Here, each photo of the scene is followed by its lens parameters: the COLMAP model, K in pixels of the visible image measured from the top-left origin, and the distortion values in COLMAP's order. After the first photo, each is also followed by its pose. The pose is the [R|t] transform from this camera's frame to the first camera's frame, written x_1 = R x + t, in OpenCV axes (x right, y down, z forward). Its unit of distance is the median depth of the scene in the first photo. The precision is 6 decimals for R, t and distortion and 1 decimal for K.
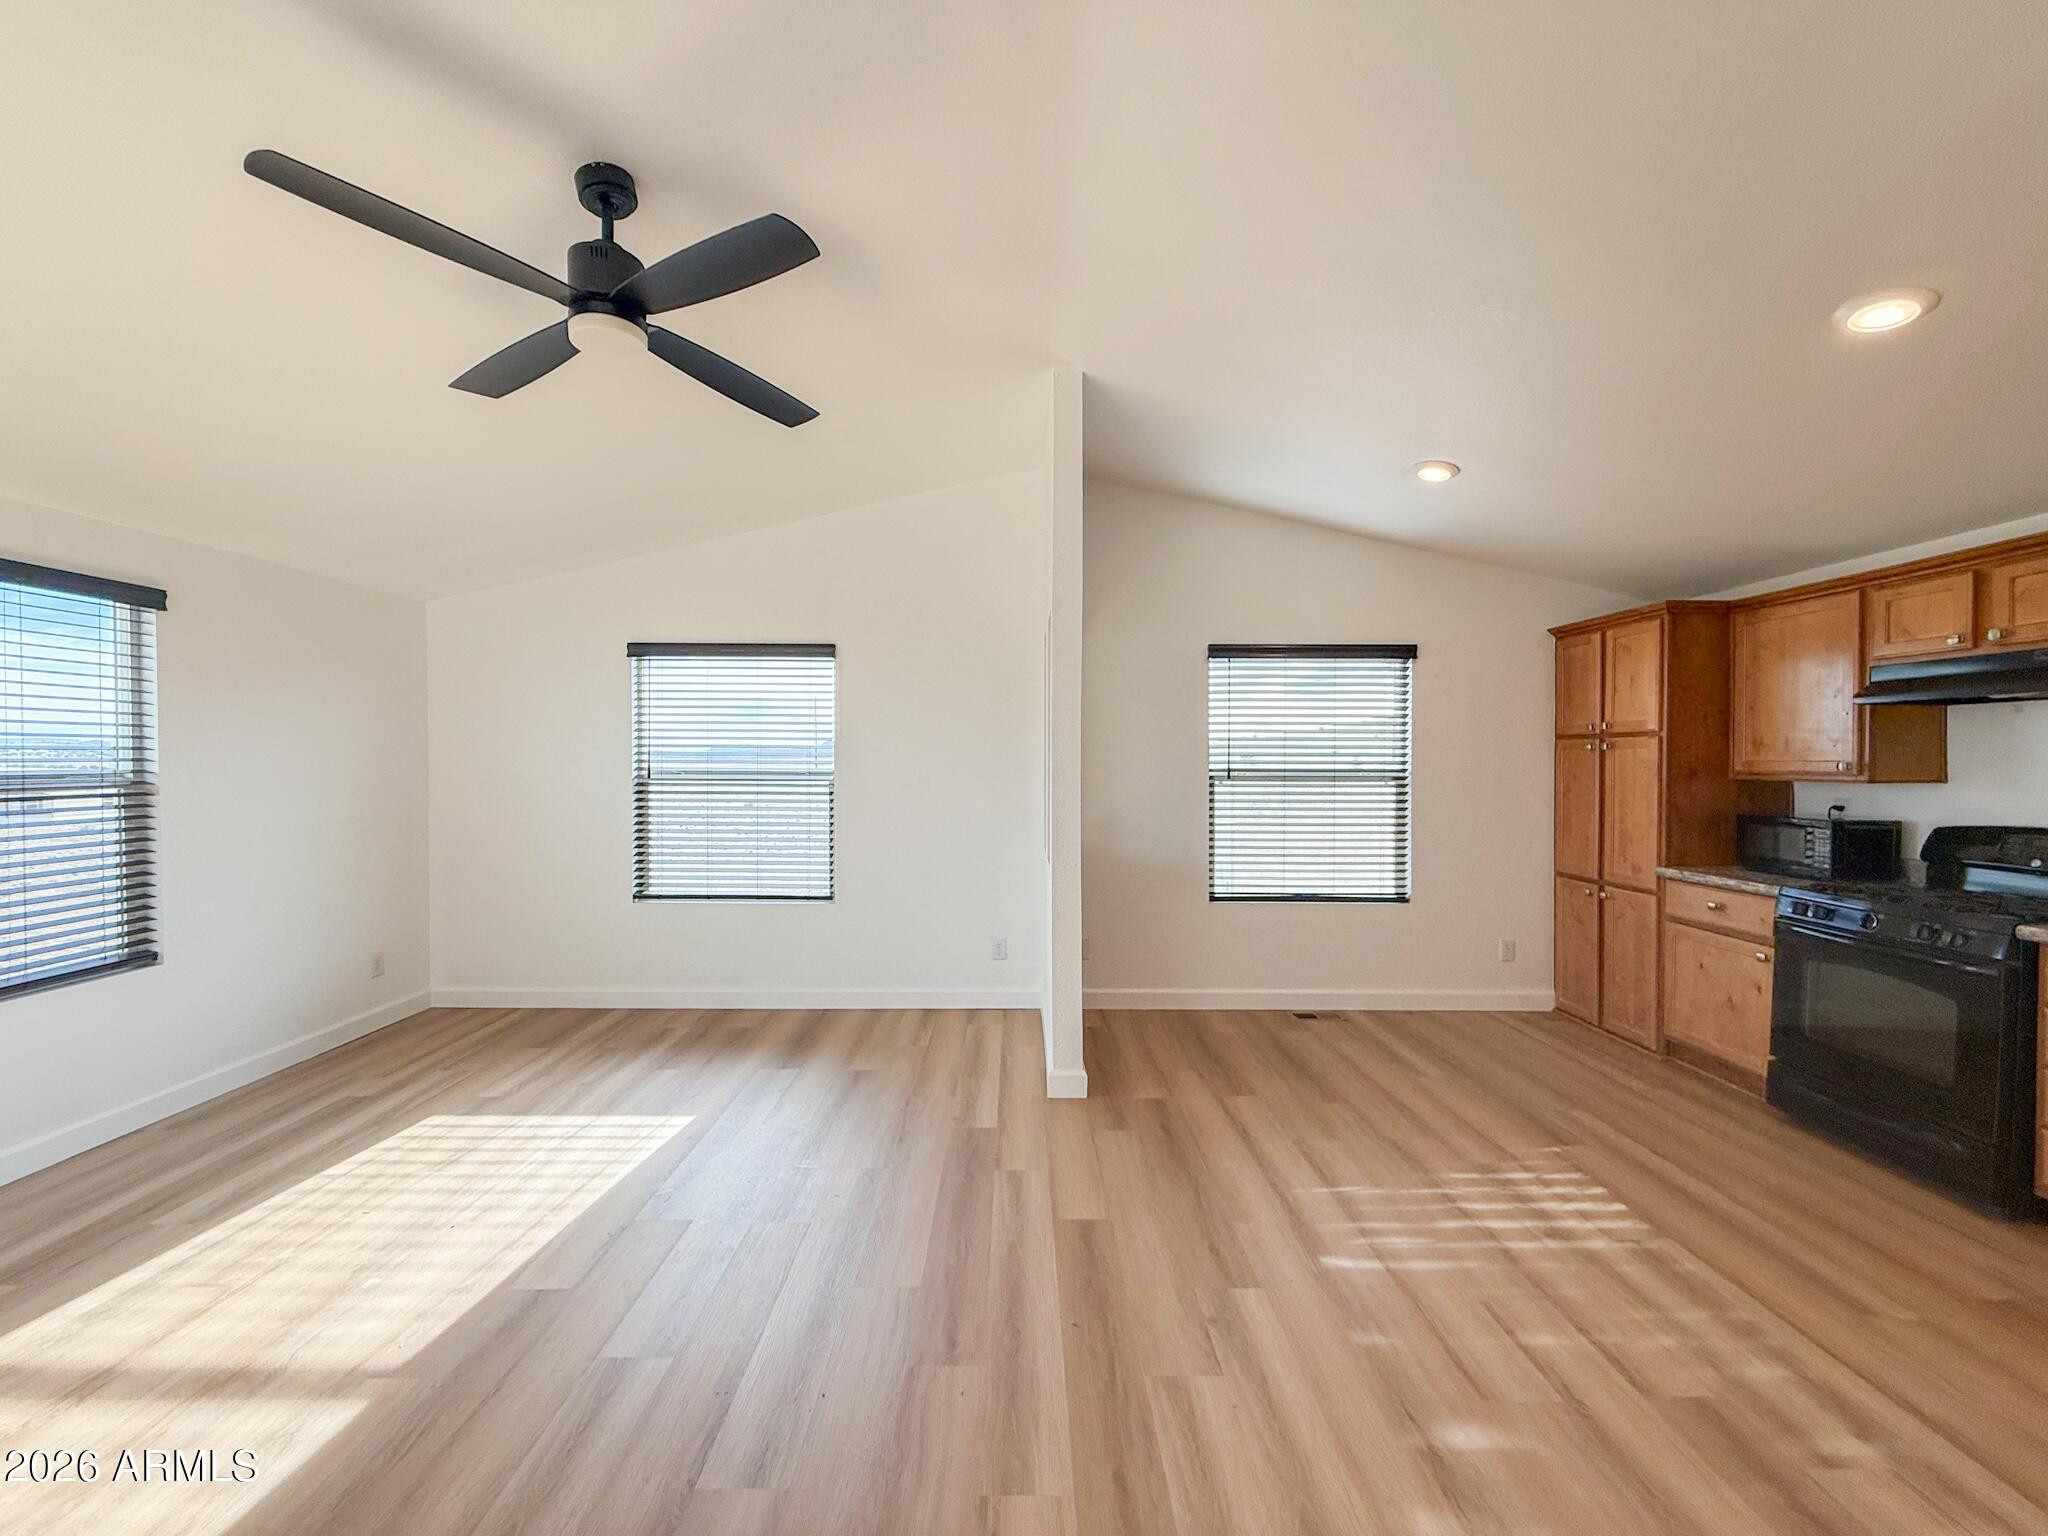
lens RADIAL K [[821.7, 0, 1018.4], [0, 821.7, 765.6], [0, 0, 1]] dist [-0.001041, -0.000105]
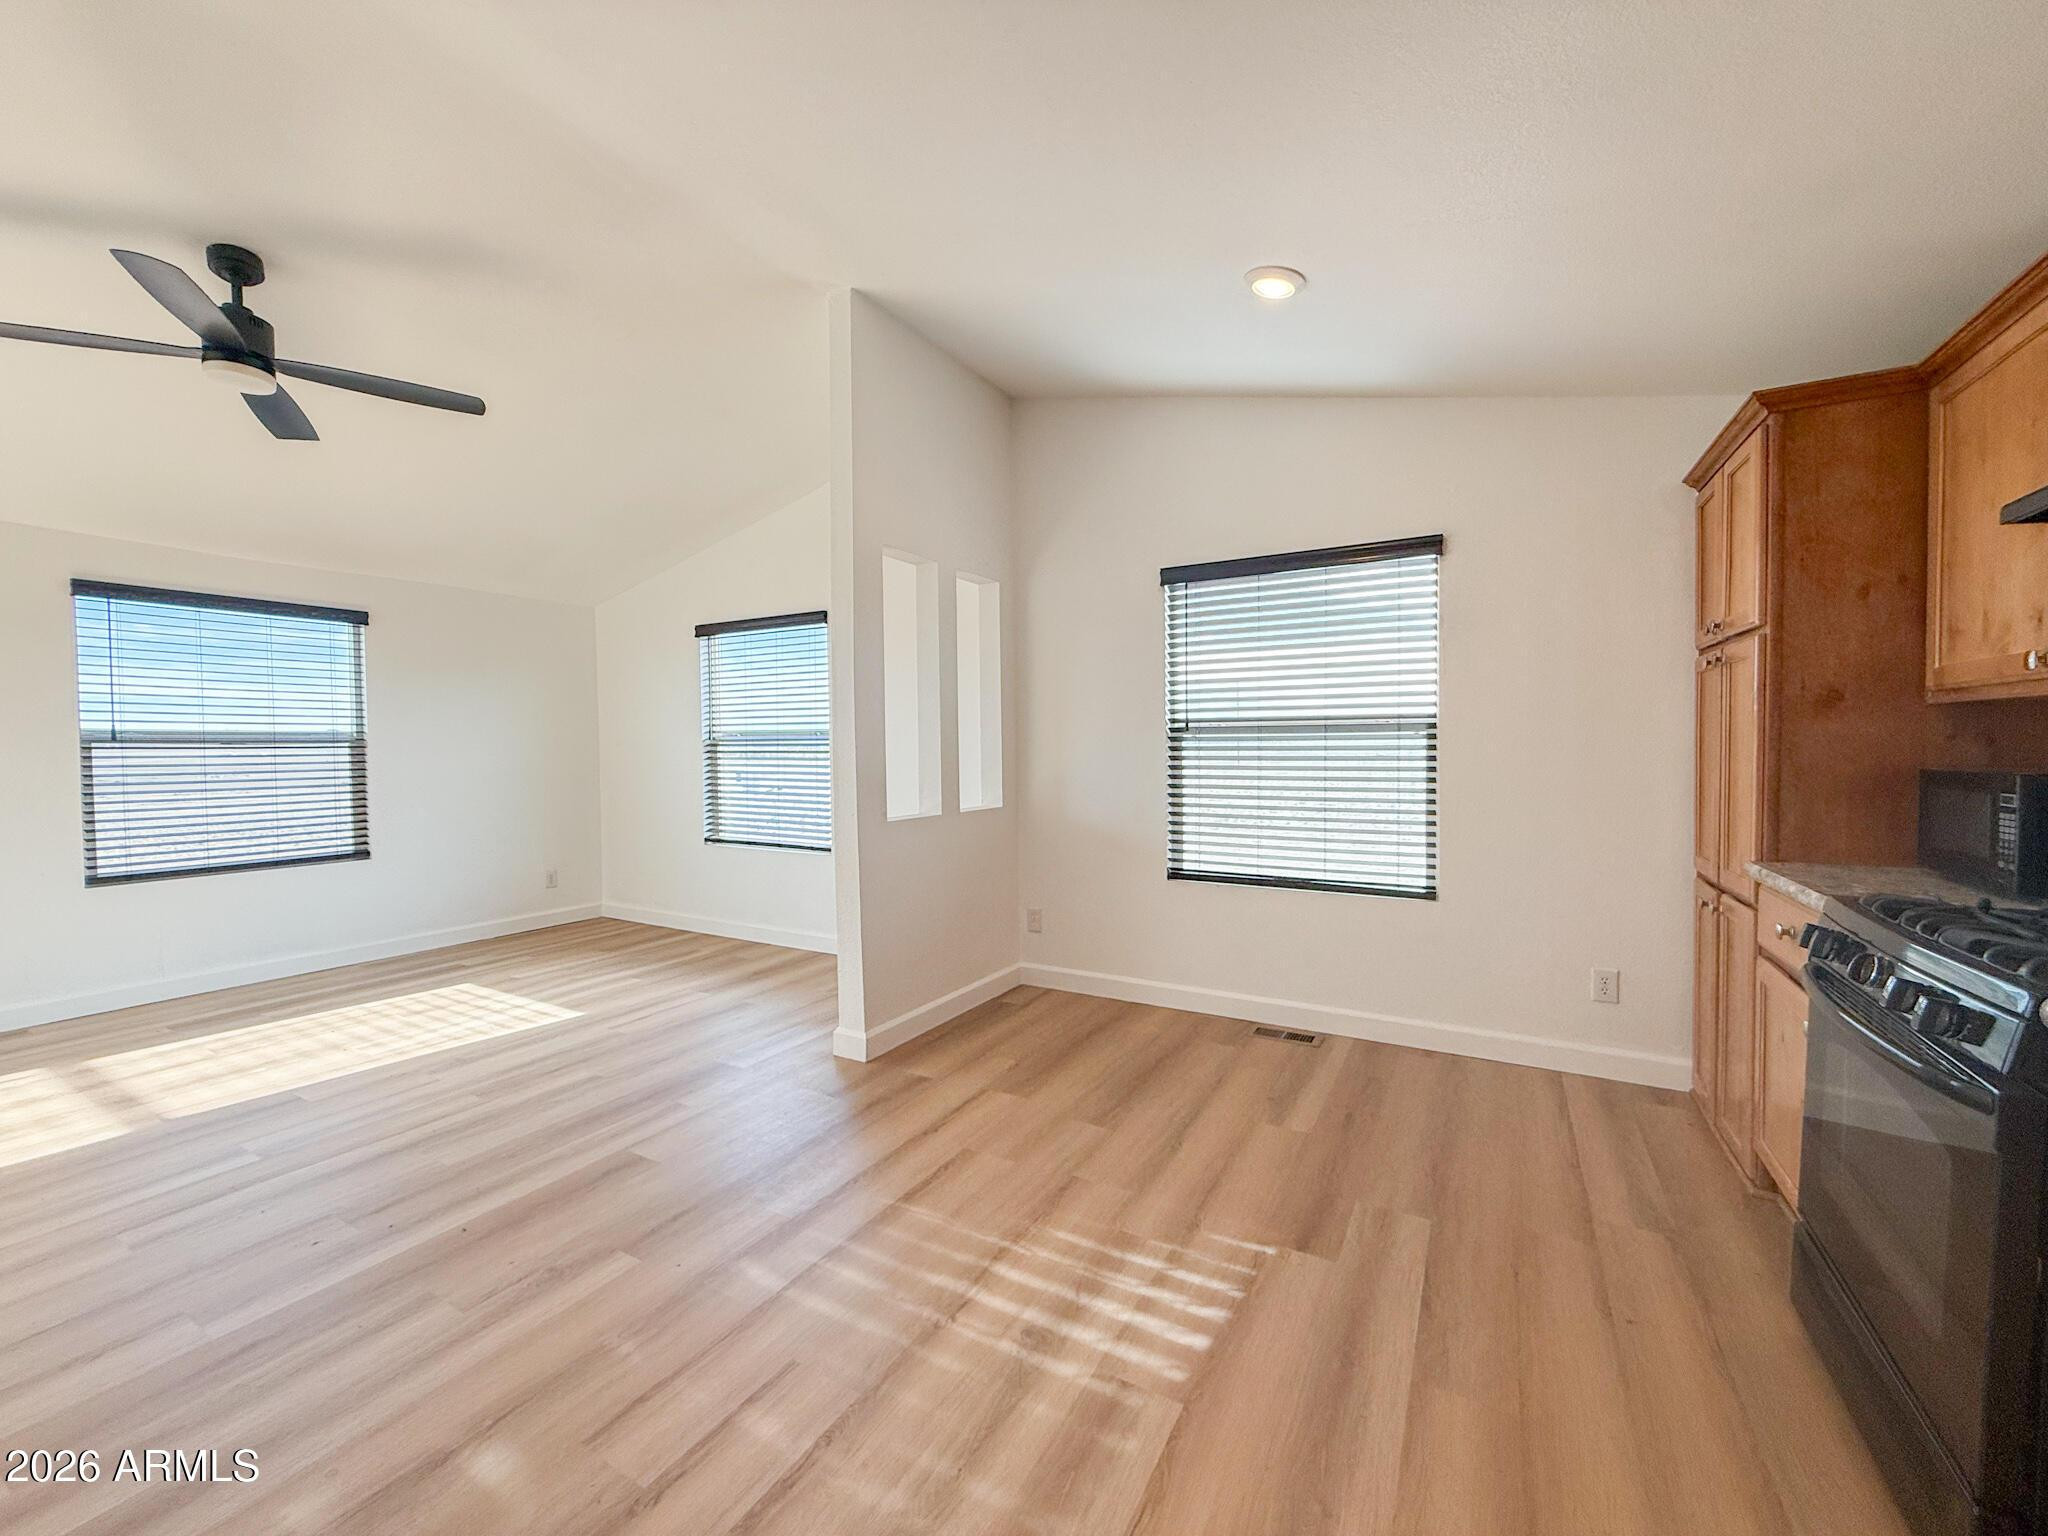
lens RADIAL K [[821.7, 0, 1010.4], [0, 821.7, 765.2], [0, 0, 1]] dist [-0.001041, -0.000105]
pose [[0.863178, 0.002659, -0.504892, 0.748276], [0.007509, 0.999808, 0.018103, 0.049711], [0.504843, -0.019417, 0.862993, 0.292992]]
